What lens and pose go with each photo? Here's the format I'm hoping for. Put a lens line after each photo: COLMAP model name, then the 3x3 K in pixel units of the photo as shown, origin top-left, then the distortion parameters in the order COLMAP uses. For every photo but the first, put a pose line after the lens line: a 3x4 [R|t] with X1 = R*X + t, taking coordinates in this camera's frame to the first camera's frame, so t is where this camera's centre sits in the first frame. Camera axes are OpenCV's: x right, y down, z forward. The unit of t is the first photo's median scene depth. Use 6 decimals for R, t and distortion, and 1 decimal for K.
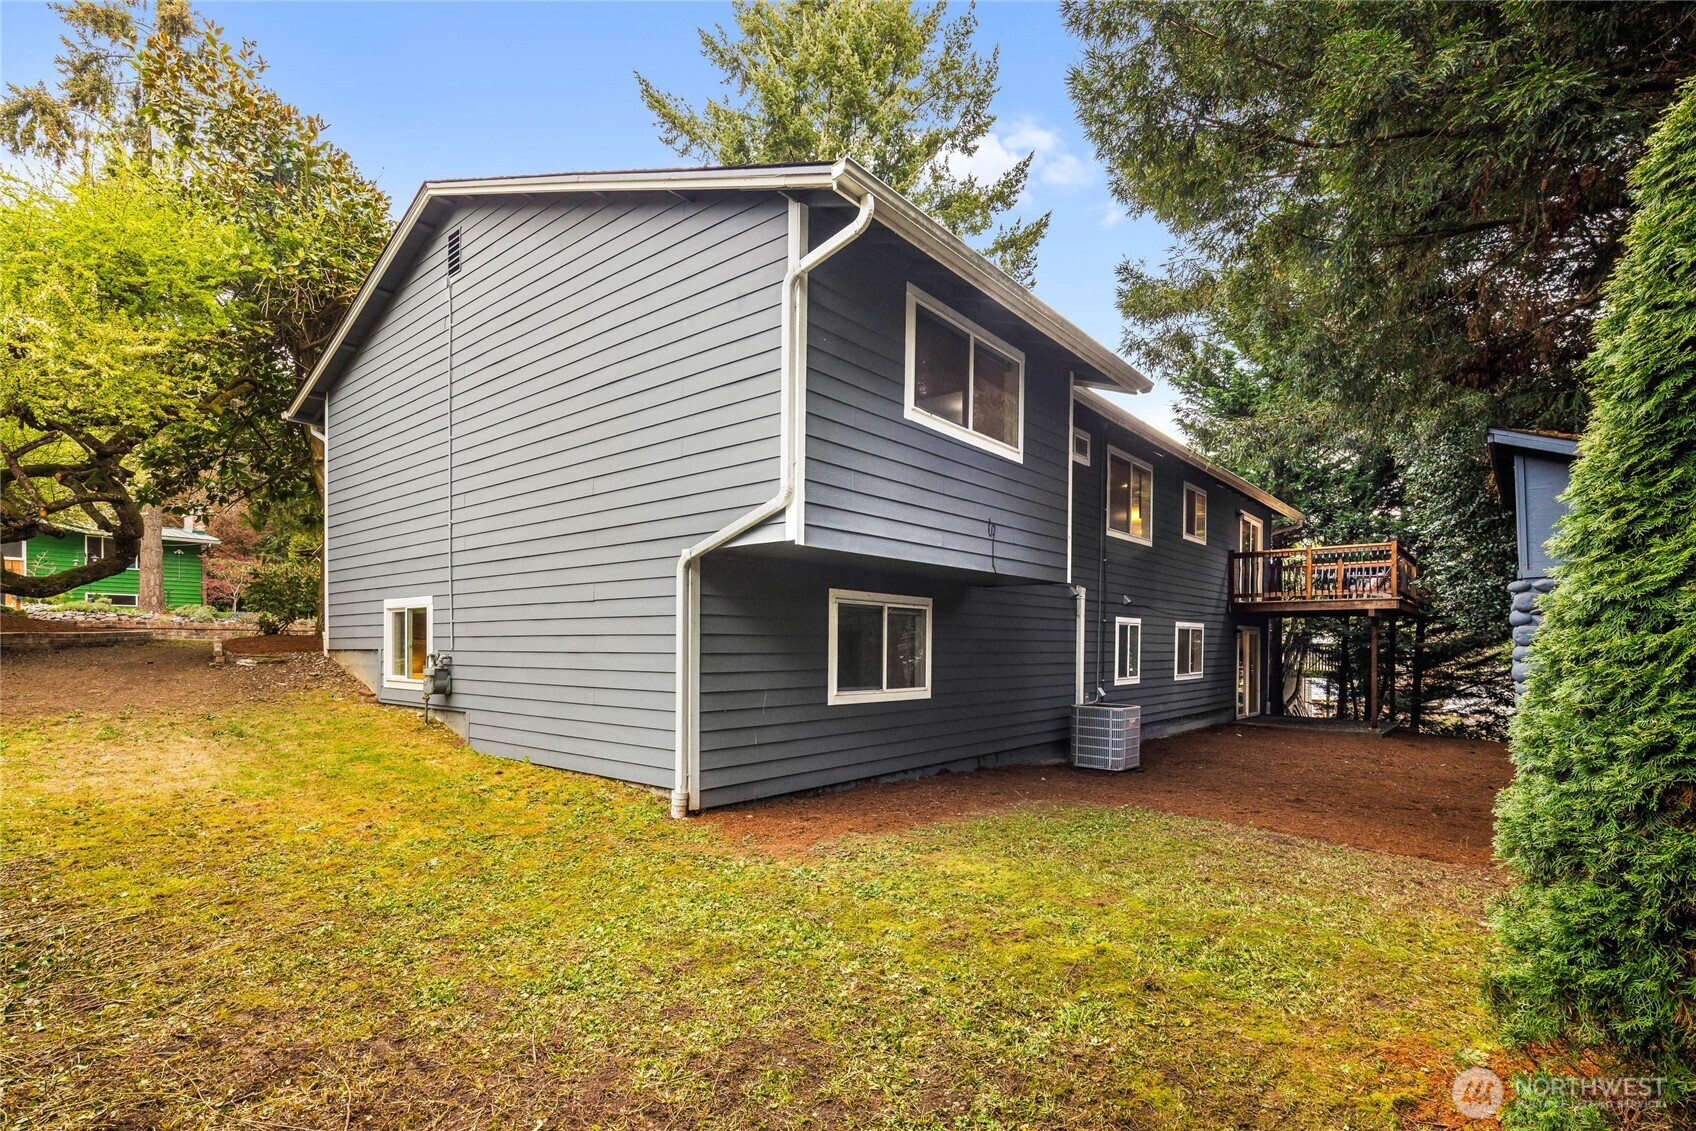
lens RADIAL K [[811.5, 0, 853.9], [0, 811.5, 649.2], [0, 0, 1]] dist [-0.000642, -0.000359]
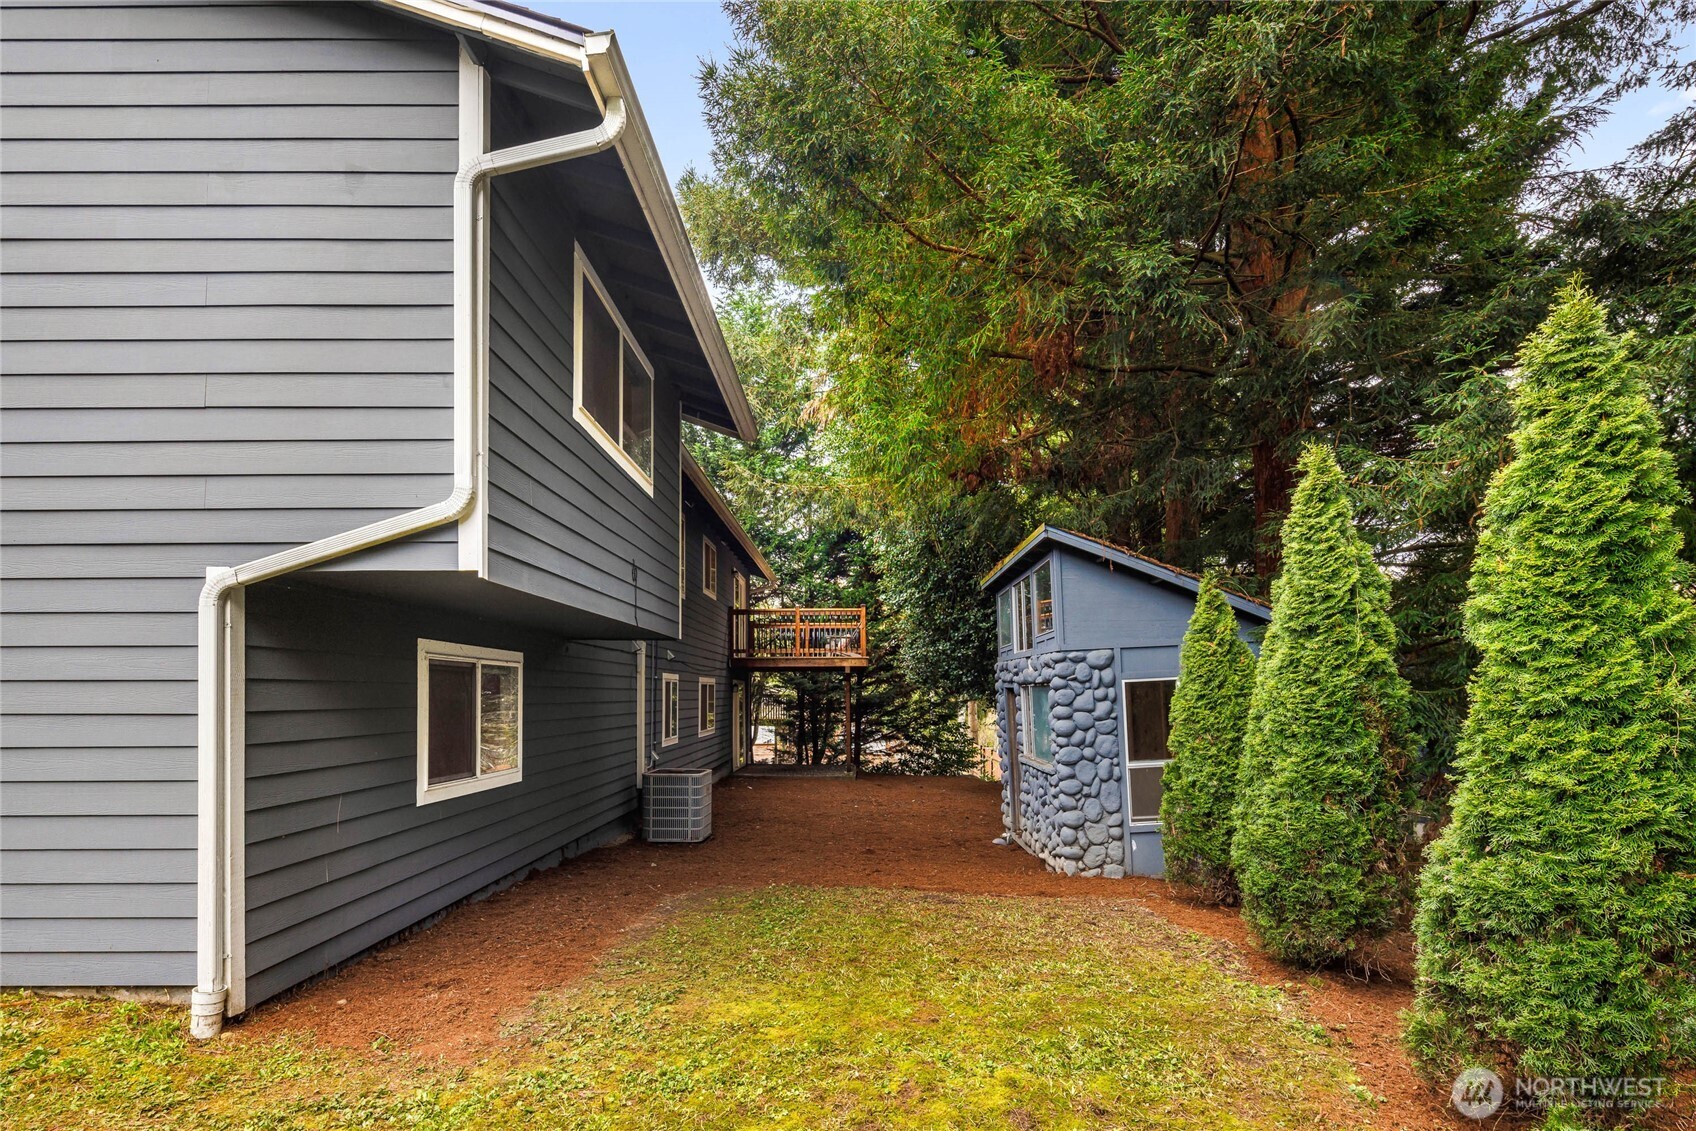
lens RADIAL K [[835.1, 0, 856.1], [0, 835.1, 680.7], [0, 0, 1]] dist [0.000336, -0.001504]
pose [[0.769507, 0.001564, 0.638636, -0.199464], [0.011143, 0.999812, -0.015875, -0.023019], [-0.638541, 0.019332, 0.769345, 0.209024]]
